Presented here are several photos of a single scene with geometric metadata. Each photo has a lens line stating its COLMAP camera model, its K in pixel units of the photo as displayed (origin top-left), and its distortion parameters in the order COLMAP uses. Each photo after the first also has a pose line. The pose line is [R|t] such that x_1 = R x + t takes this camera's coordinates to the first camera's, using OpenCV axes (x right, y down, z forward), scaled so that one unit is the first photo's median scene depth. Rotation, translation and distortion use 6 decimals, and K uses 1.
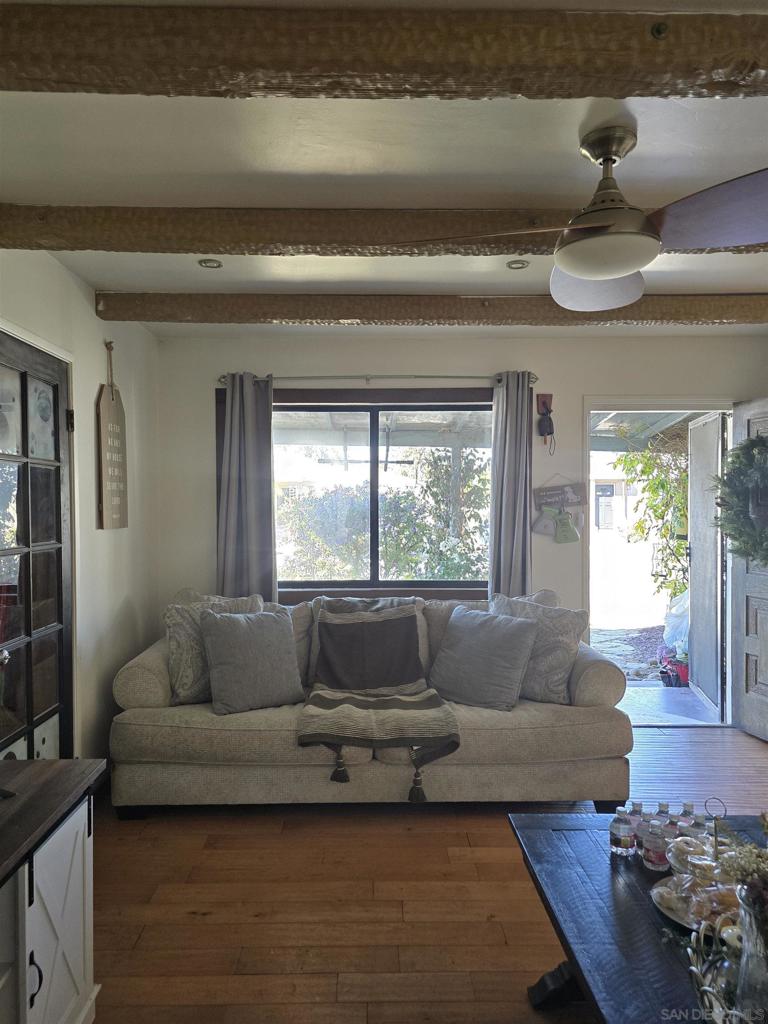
lens RADIAL K [[705.7, 0, 384.0], [0, 705.7, 512.0], [0, 0, 1]] dist [0.059921, -0.051867]
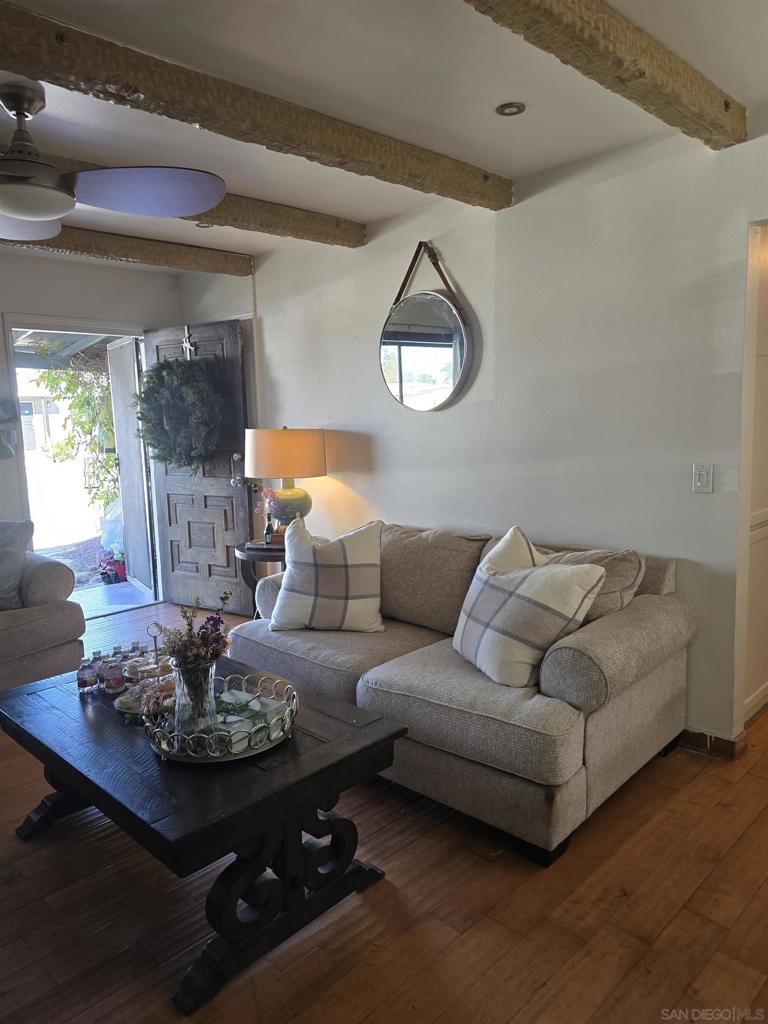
lens RADIAL K [[705.7, 0, 384.0], [0, 705.7, 512.0], [0, 0, 1]] dist [0.059921, -0.051867]
pose [[0.718439, -0.114793, 0.686052, -0.076699], [0.036065, 0.991109, 0.128069, 0.008270], [-0.694654, -0.067267, 0.716192, -0.158496]]
